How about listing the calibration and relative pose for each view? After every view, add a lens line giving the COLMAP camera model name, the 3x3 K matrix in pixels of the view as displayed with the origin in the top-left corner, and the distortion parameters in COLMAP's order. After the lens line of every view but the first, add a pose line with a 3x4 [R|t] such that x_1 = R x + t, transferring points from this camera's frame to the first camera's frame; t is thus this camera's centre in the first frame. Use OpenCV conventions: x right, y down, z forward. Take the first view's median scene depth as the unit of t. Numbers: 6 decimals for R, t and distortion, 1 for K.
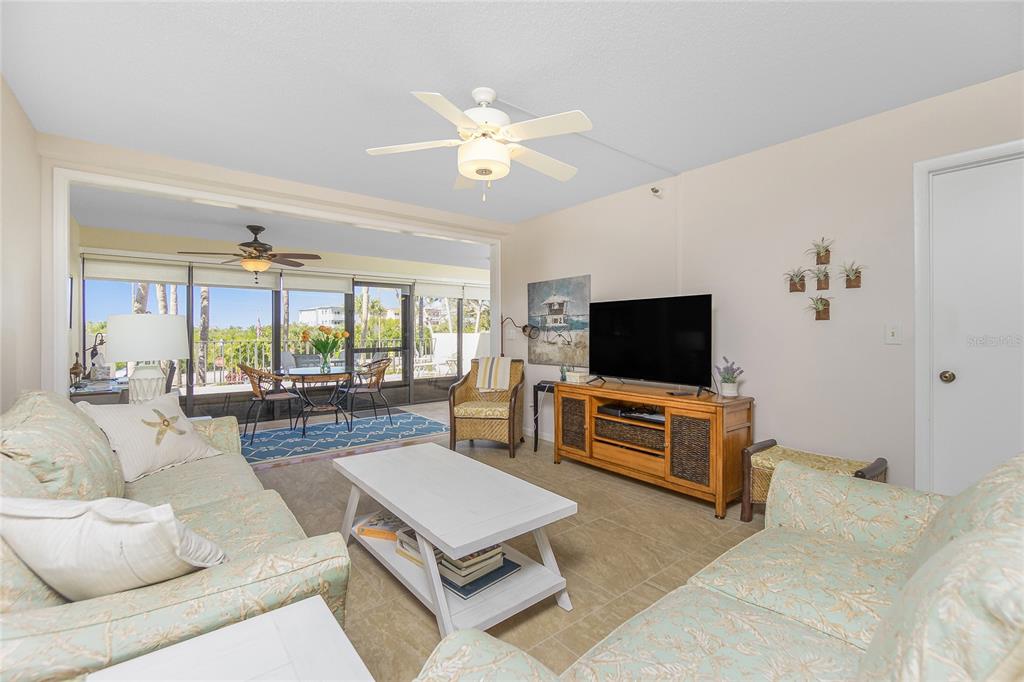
lens RADIAL K [[439.1, 0, 512.8], [0, 439.1, 331.5], [0, 0, 1]] dist [-0.012650, 0.000218]
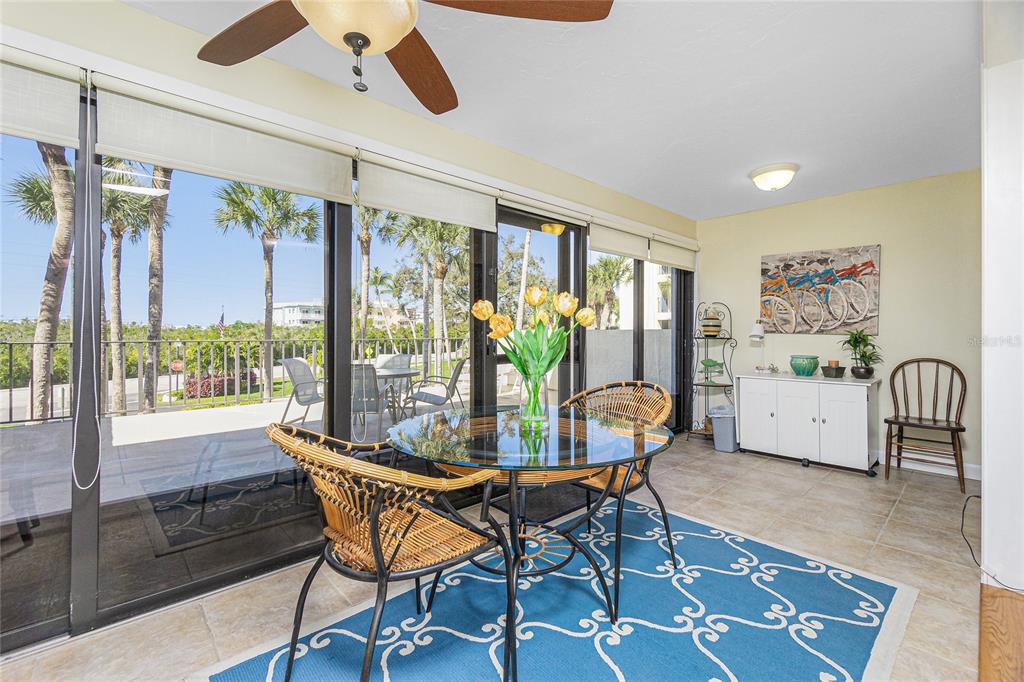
lens RADIAL K [[437.1, 0, 507.1], [0, 437.1, 334.7], [0, 0, 1]] dist [-0.002311, -0.000224]
pose [[0.998307, 0.003345, 0.058062, -0.378163], [-0.003646, 0.999980, 0.005072, 0.015869], [-0.058043, -0.005275, 0.998300, 0.552499]]
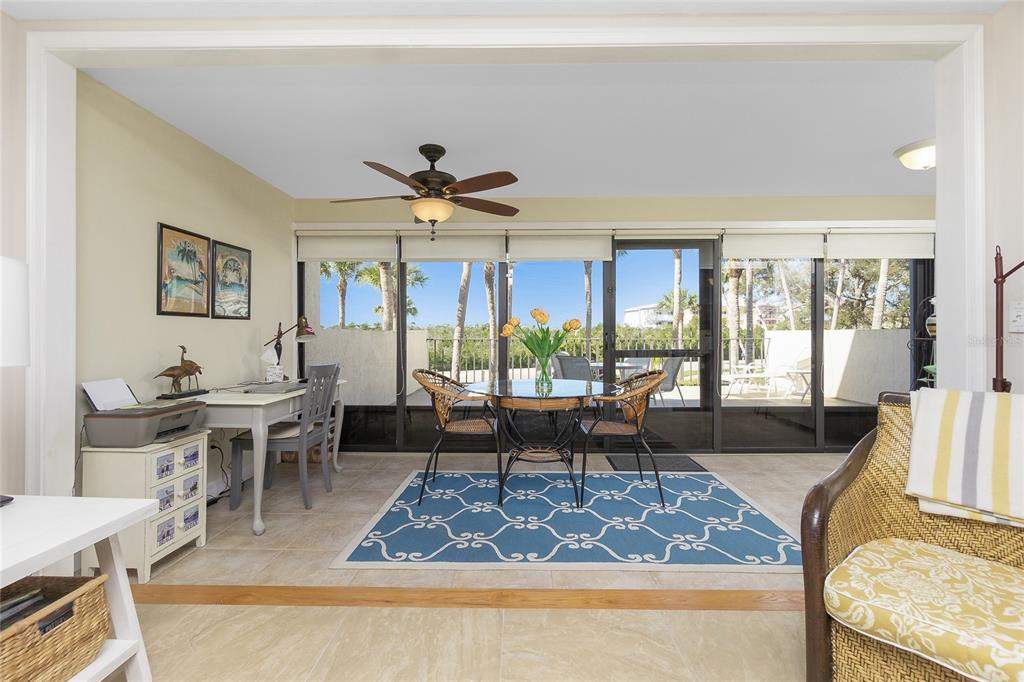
lens RADIAL K [[448.5, 0, 518.0], [0, 448.5, 333.5], [0, 0, 1]] dist [-0.005397, 0.003475]
pose [[0.771120, 0.002914, -0.636683, -0.066349], [-0.001359, 0.999995, 0.002930, 0.014528], [0.636689, -0.001394, 0.771120, 0.428628]]
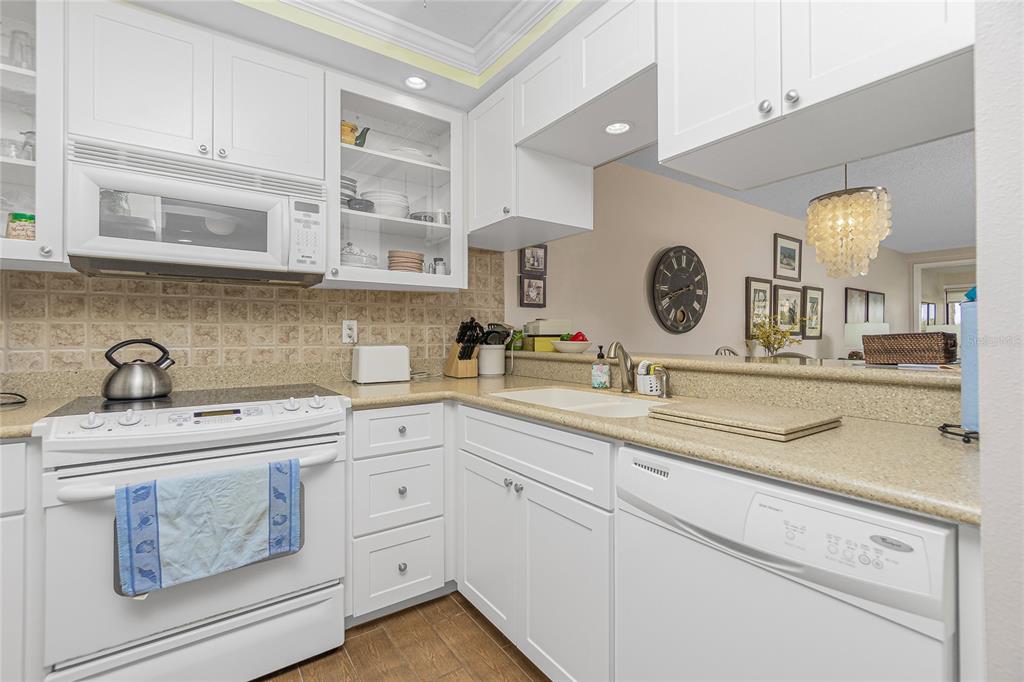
lens RADIAL K [[453.3, 0, 515.0], [0, 453.3, 332.8], [0, 0, 1]] dist [-0.001425, 0.000464]
pose [[-0.069747, -0.001887, -0.997563, 0.725243], [0.003917, 0.999990, -0.002166, -0.000368], [0.997557, -0.004058, -0.069739, -0.463300]]
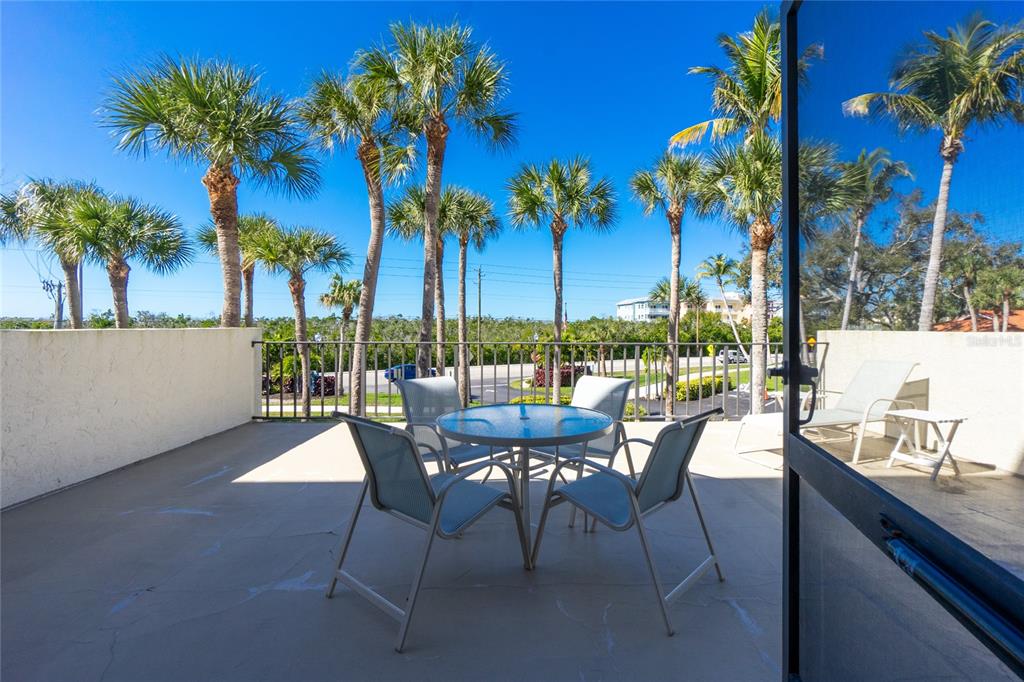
lens RADIAL K [[448.8, 0, 534.9], [0, 448.8, 329.8], [0, 0, 1]] dist [-0.008429, 0.000107]
pose [[0.799637, 0.010612, -0.600390, -0.310088], [-0.006110, 0.999936, 0.009536, 0.002401], [0.600453, -0.003957, 0.799650, 1.053605]]
